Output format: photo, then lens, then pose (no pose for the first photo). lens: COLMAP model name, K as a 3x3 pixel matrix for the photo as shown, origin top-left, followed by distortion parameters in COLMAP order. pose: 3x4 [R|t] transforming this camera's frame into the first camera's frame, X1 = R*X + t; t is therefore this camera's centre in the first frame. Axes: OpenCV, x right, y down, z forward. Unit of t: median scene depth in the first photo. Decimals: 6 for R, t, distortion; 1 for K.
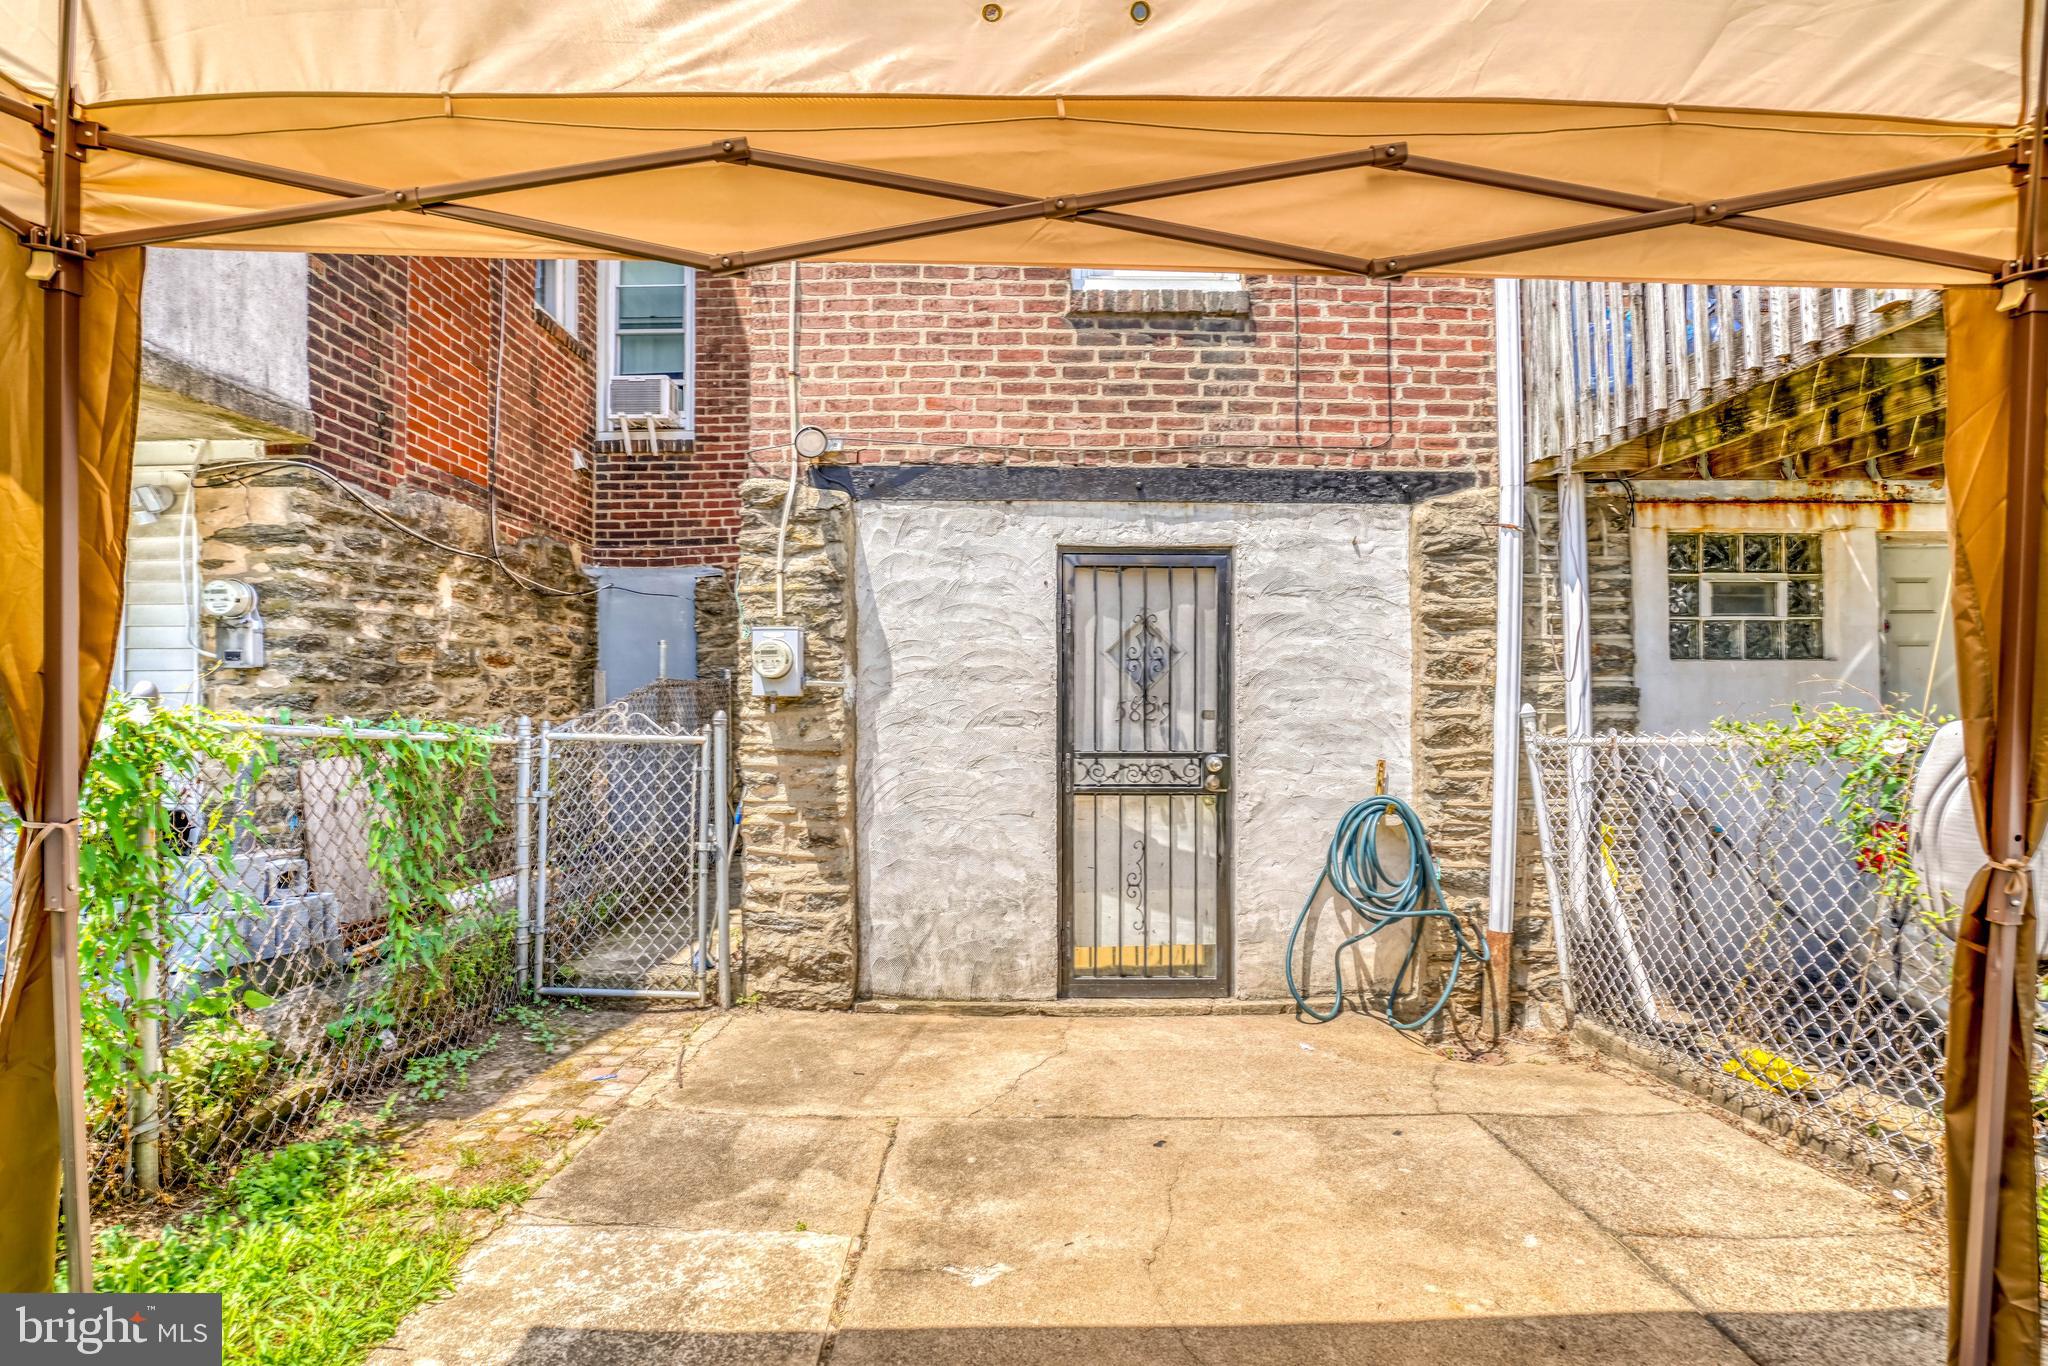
lens RADIAL K [[976.1, 0, 1030.2], [0, 976.1, 678.5], [0, 0, 1]] dist [-0.046934, 0.019221]
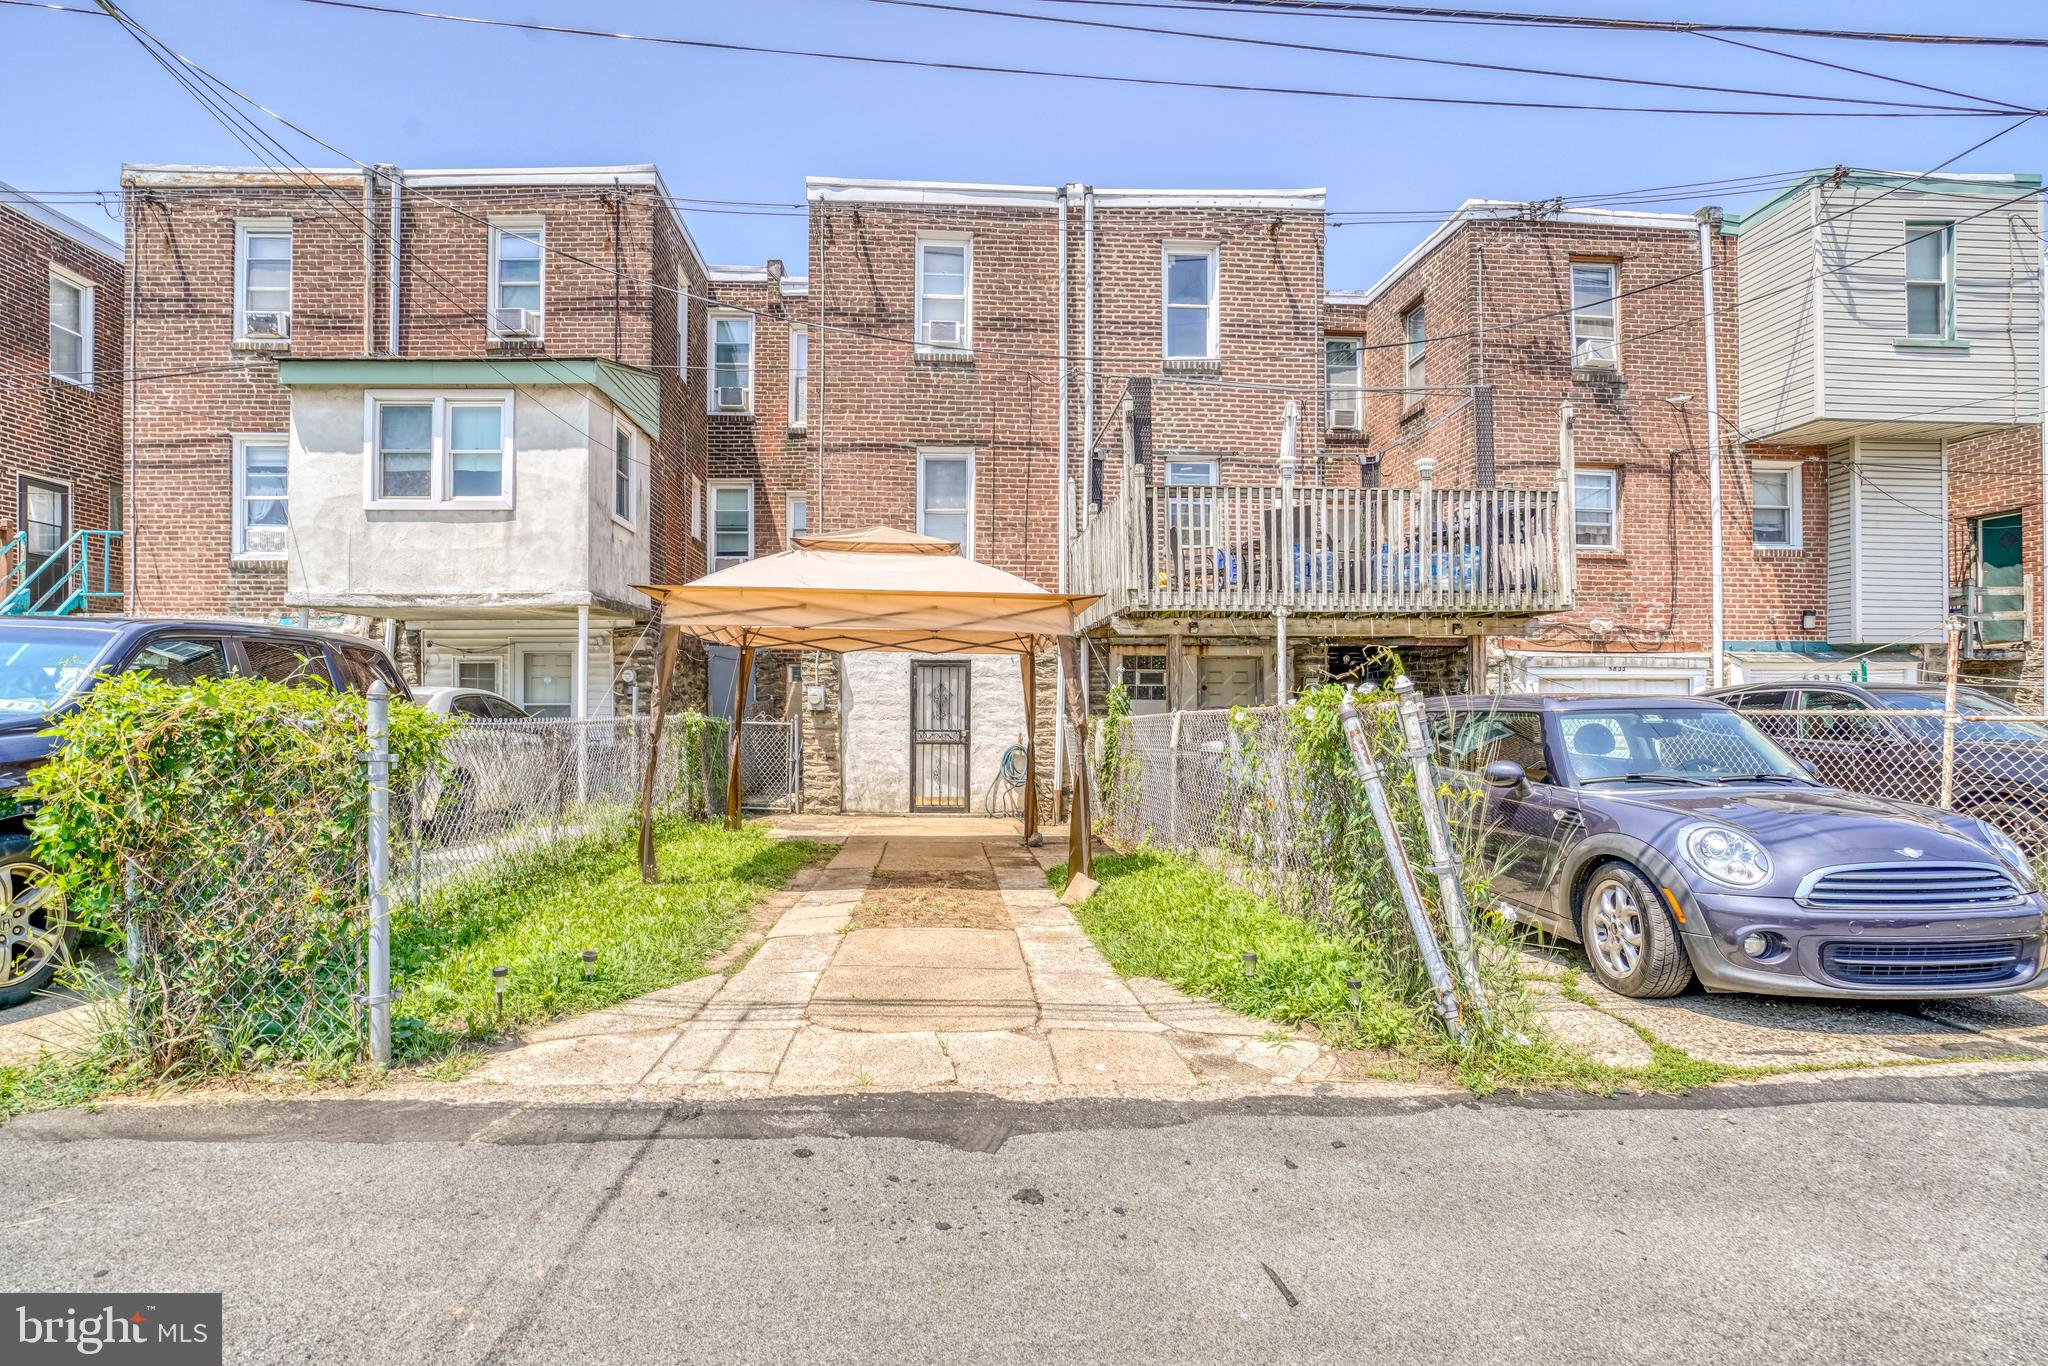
lens RADIAL K [[976.1, 0, 1010.9], [0, 976.1, 694.0], [0, 0, 1]] dist [-0.046934, 0.019221]
pose [[0.998802, 0.007605, 0.048330, 0.188615], [-0.007676, 0.999970, 0.001297, -0.037941], [-0.048319, -0.001666, 0.998831, -1.954463]]
